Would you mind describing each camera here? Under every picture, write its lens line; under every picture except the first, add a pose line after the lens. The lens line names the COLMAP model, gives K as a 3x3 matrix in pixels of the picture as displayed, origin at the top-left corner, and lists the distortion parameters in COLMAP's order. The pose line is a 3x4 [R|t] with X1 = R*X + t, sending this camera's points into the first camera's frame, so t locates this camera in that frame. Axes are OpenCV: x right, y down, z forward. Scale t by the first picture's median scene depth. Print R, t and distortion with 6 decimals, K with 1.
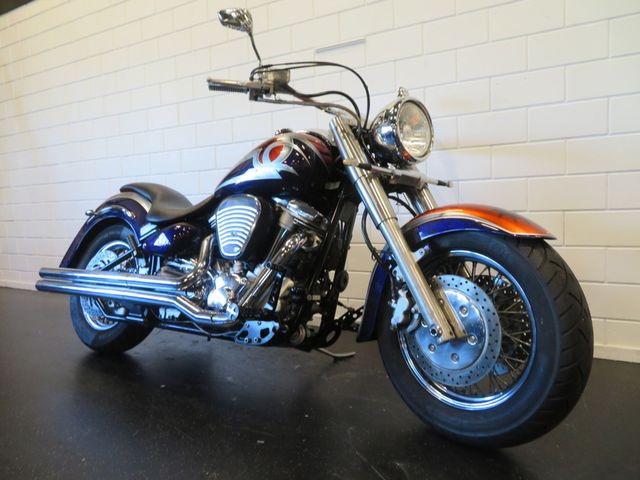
lens RADIAL K [[457.3, 0, 320.0], [0, 457.3, 240.0], [0, 0, 1]] dist [0.004879, 0.002352]
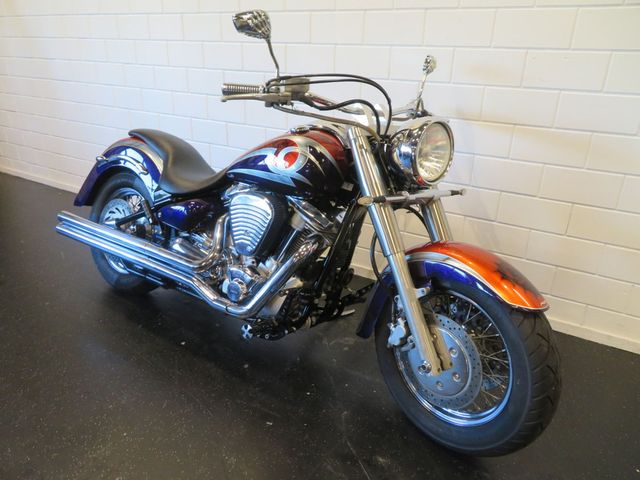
lens RADIAL K [[457.3, 0, 320.0], [0, 457.3, 240.0], [0, 0, 1]] dist [0.004879, 0.002352]
pose [[0.998043, 0.062528, 0.000547, -0.024428], [-0.059453, 0.946176, 0.318144, -0.360794], [0.019376, -0.317554, 0.948042, 0.012198]]
